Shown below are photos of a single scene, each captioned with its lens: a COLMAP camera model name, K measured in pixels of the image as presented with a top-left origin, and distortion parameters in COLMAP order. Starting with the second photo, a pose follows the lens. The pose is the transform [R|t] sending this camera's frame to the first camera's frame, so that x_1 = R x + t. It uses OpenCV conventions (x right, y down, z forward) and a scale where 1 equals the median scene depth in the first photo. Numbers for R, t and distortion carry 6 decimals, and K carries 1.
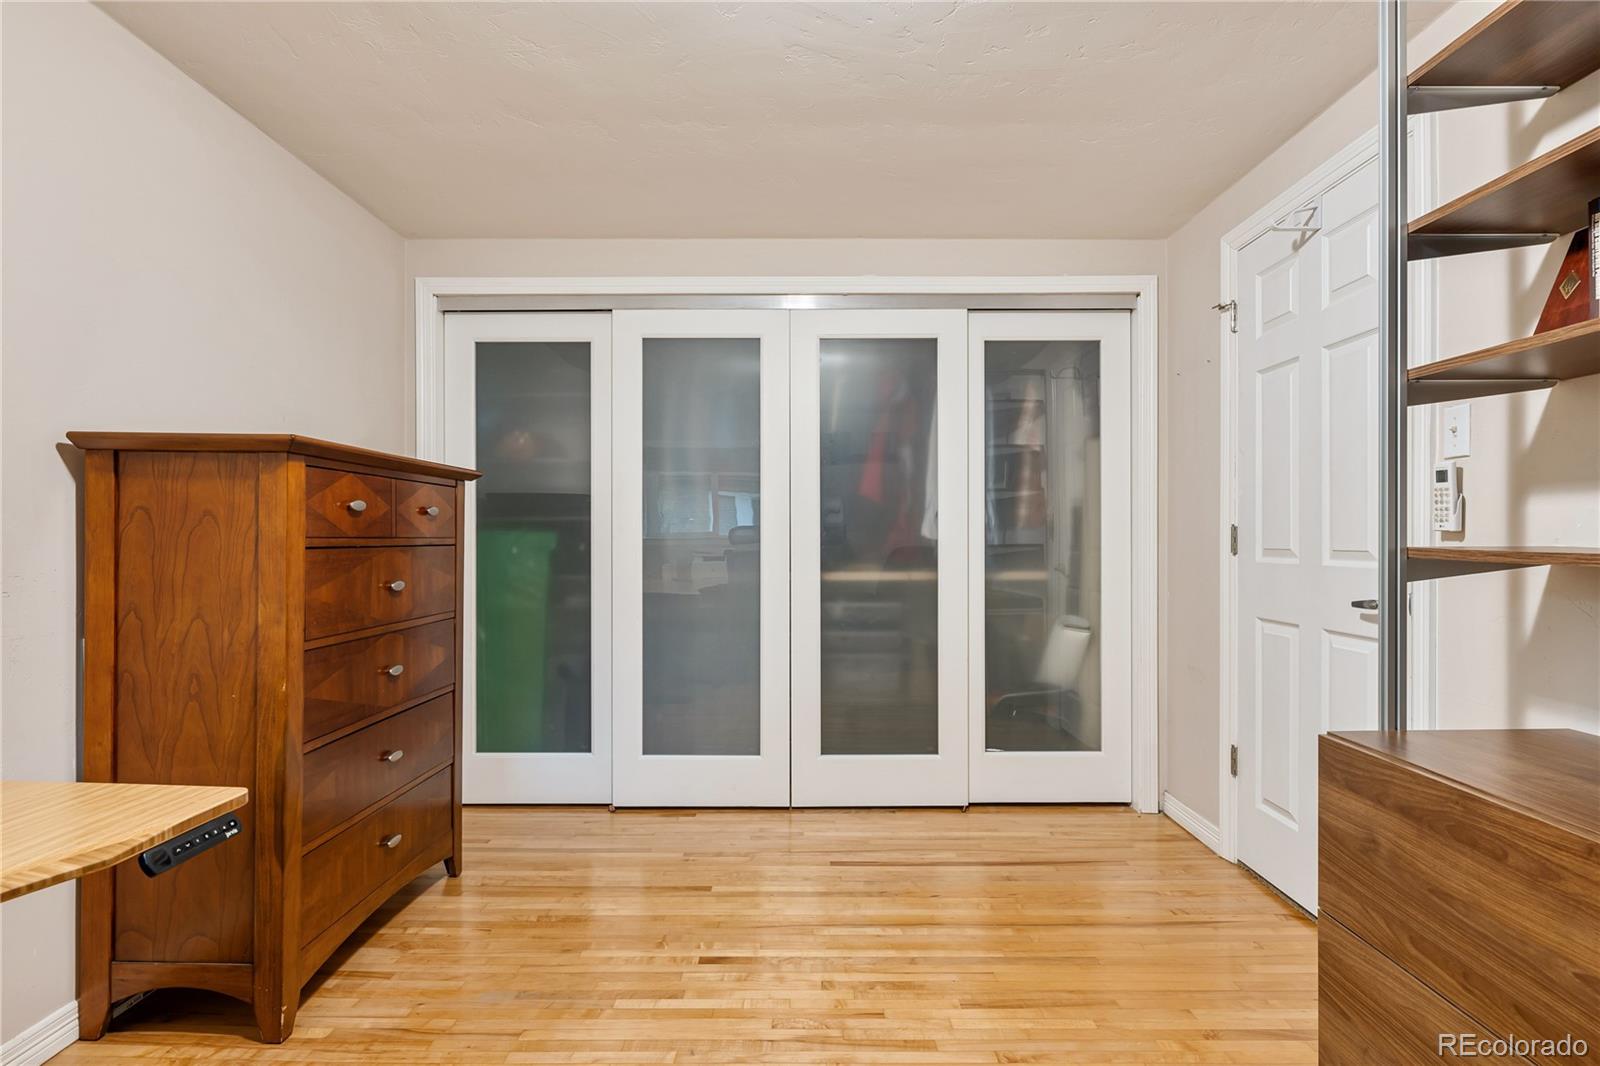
lens RADIAL K [[804.9, 0, 799.0], [0, 804.9, 531.6], [0, 0, 1]] dist [-0.035557, -0.001525]
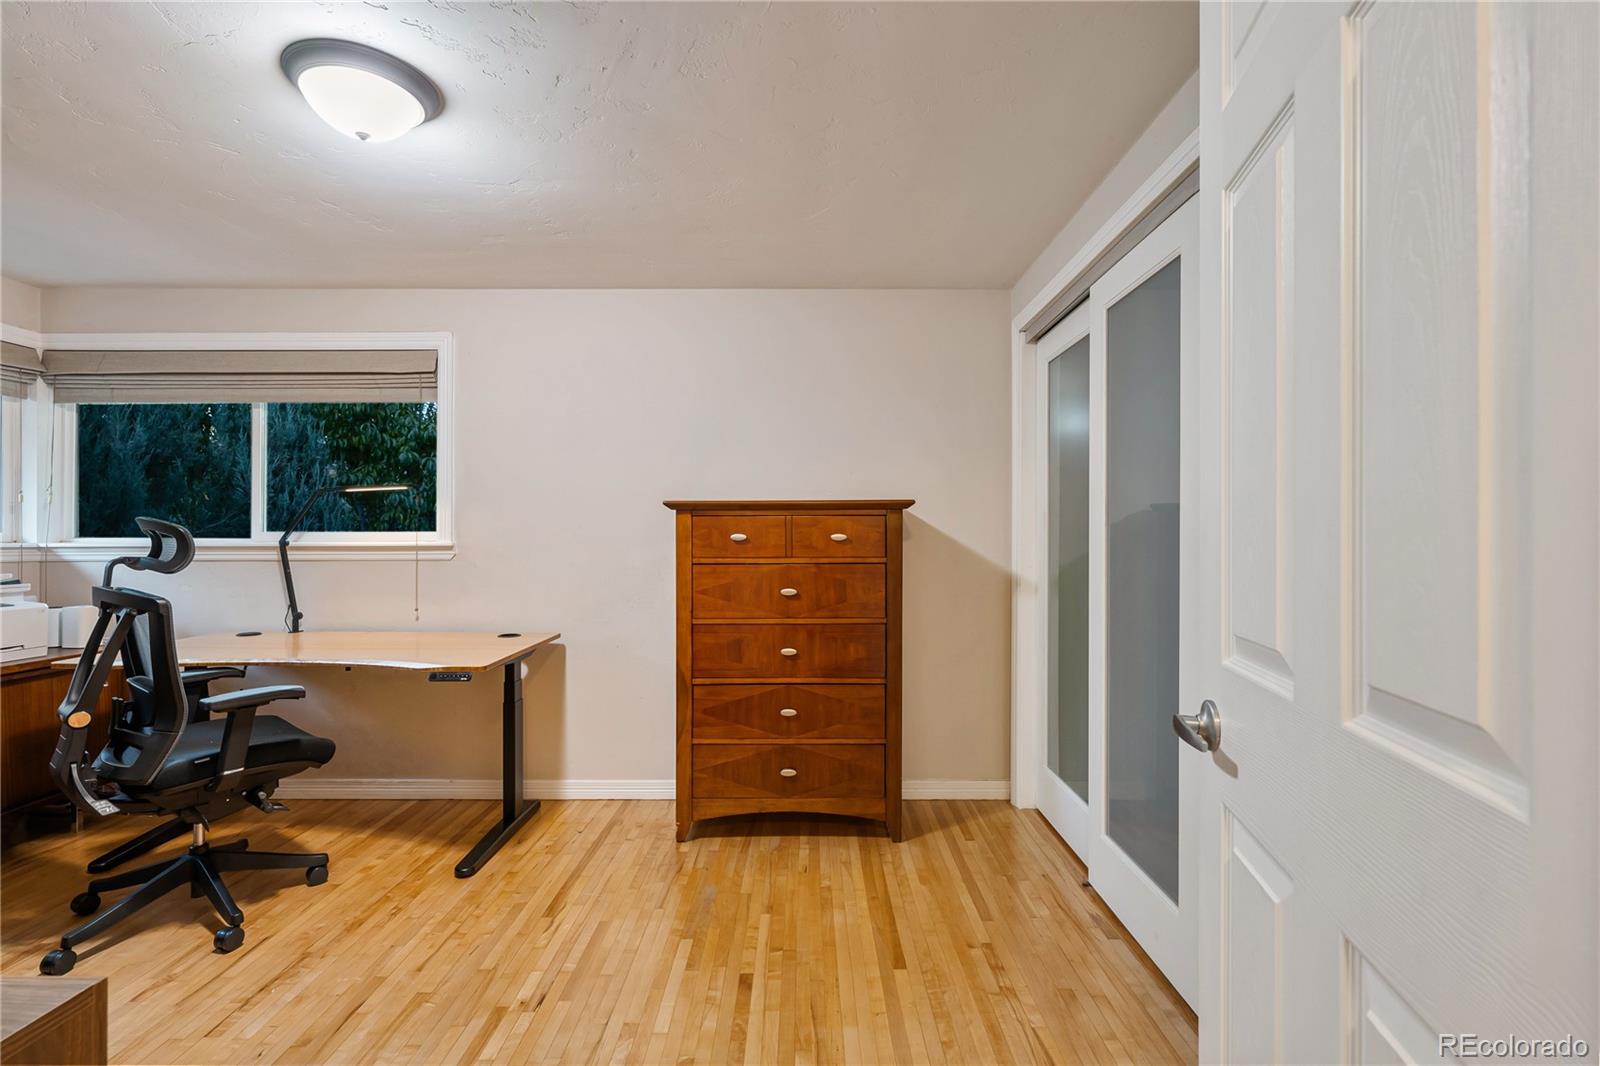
lens RADIAL K [[721.6, 0, 794.5], [0, 721.6, 539.4], [0, 0, 1]] dist [-0.001178, -0.000029]
pose [[-0.010863, -0.000310, -0.999941, 0.753705], [0.007504, 0.999972, -0.000392, -0.022696], [0.999913, -0.007508, -0.010861, 1.001545]]
